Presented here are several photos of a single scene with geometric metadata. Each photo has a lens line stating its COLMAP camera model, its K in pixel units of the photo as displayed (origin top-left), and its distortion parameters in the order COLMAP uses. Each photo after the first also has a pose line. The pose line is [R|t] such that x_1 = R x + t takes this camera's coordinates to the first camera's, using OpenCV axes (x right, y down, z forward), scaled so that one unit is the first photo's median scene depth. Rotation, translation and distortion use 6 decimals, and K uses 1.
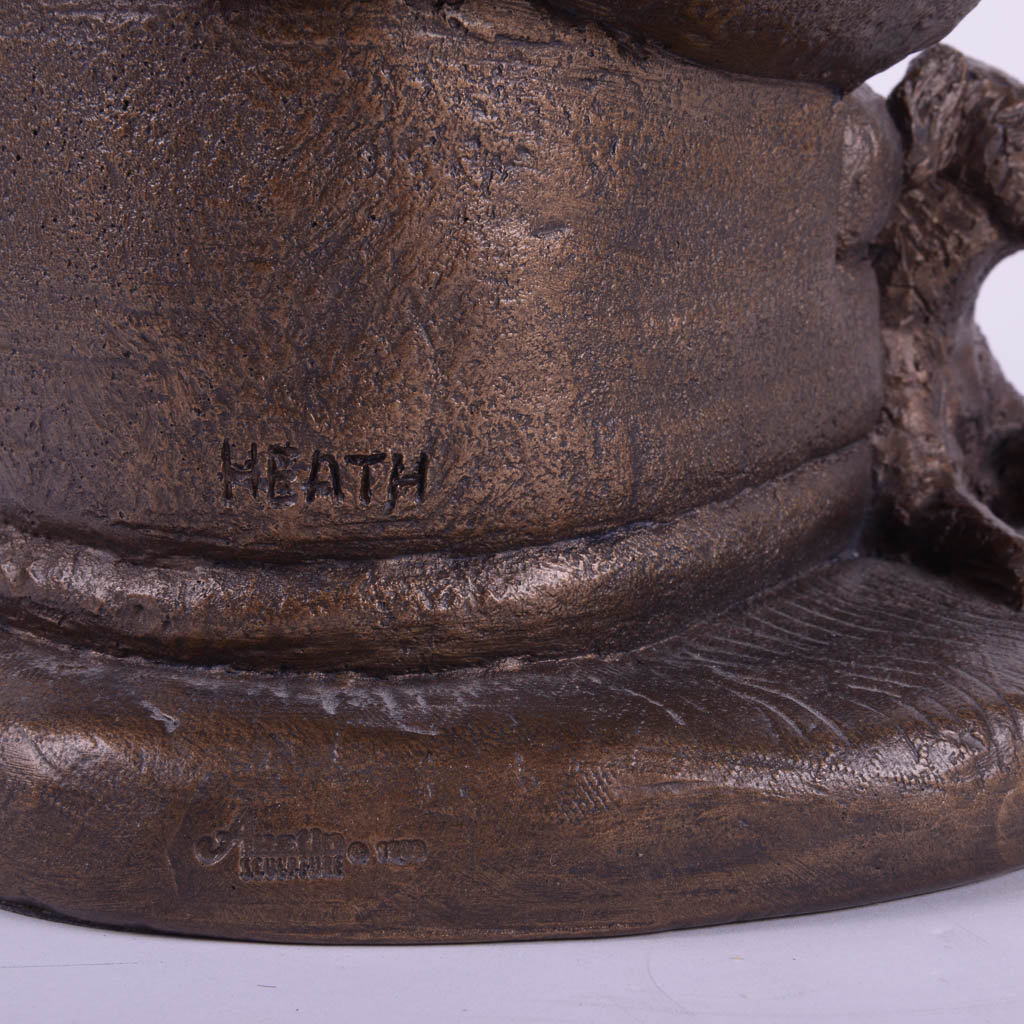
lens RADIAL K [[3271.8, 0, 512.0], [0, 3271.8, 512.0], [0, 0, 1]] dist [0.019602, 1.178976]
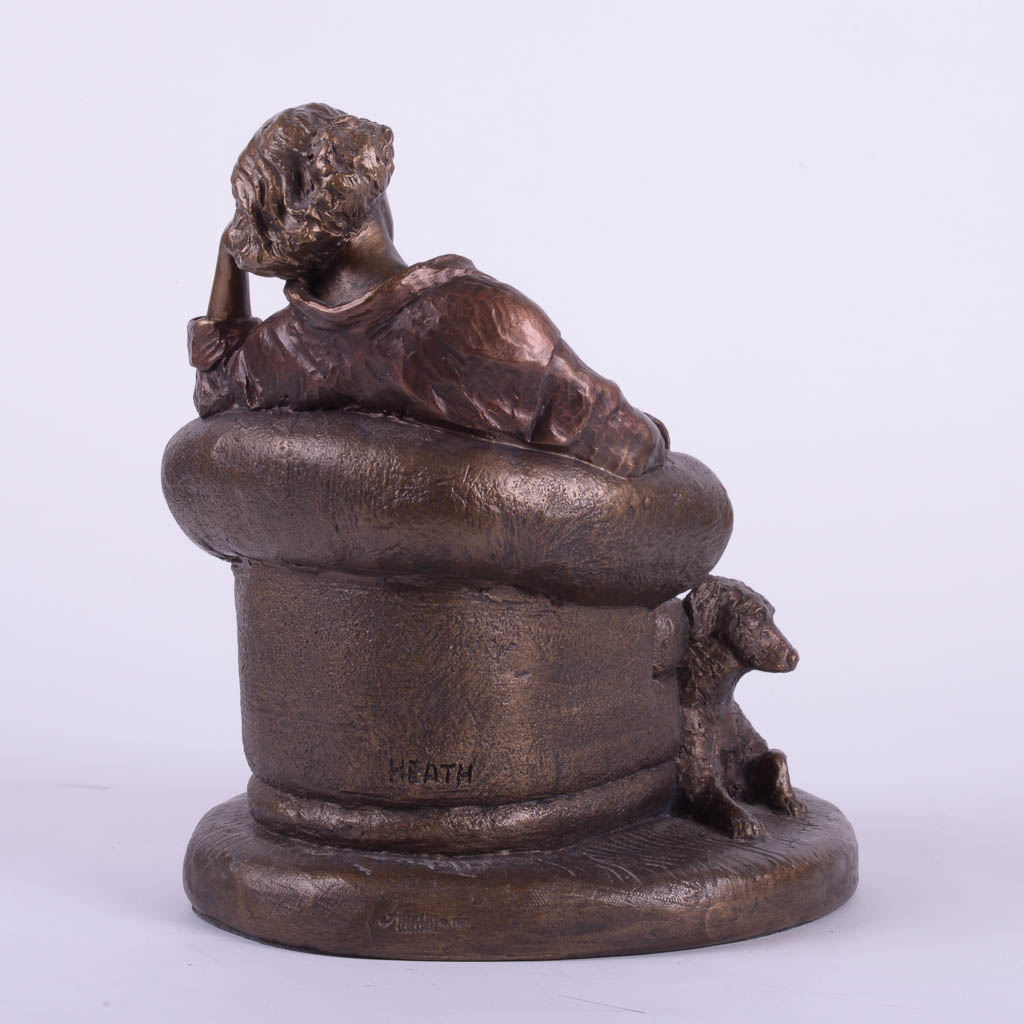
lens RADIAL K [[3271.8, 0, 512.0], [0, 3271.8, 512.0], [0, 0, 1]] dist [0.019602, 1.178976]
pose [[0.999914, 0.012300, 0.004448, -0.009000], [-0.011812, 0.995238, -0.096751, 0.030724], [-0.005617, 0.096690, 0.995299, -1.448882]]
